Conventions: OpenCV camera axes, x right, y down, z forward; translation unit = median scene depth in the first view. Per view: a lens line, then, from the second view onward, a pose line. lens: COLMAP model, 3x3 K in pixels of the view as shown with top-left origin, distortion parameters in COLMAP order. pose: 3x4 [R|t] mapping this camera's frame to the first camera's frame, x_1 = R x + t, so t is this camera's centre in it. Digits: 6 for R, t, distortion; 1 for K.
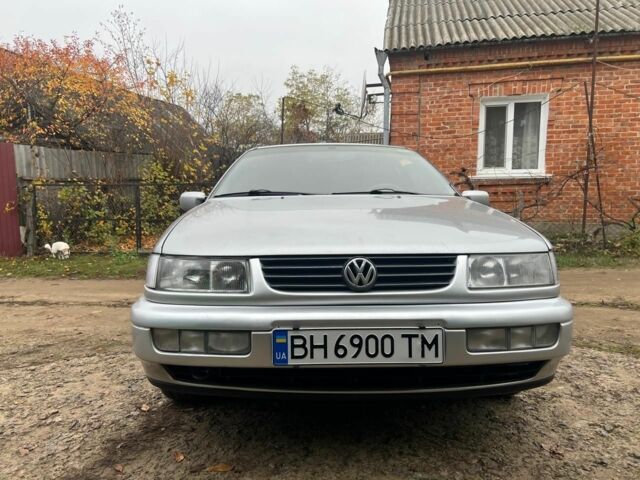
lens RADIAL K [[491.4, 0, 320.0], [0, 491.4, 240.0], [0, 0, 1]] dist [0.000078, -0.004408]
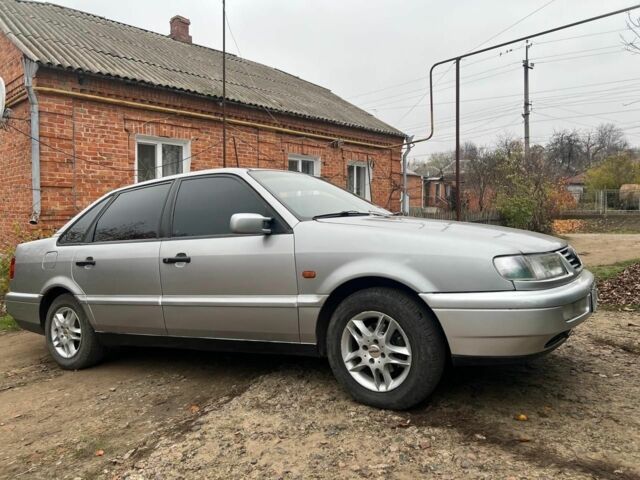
lens RADIAL K [[491.4, 0, 320.0], [0, 491.4, 240.0], [0, 0, 1]] dist [0.000078, -0.004408]
pose [[0.512252, -0.022190, 0.858548, -0.359162], [0.091415, 0.995396, -0.028816, -0.004469], [-0.853956, 0.093245, 0.511922, 0.166616]]
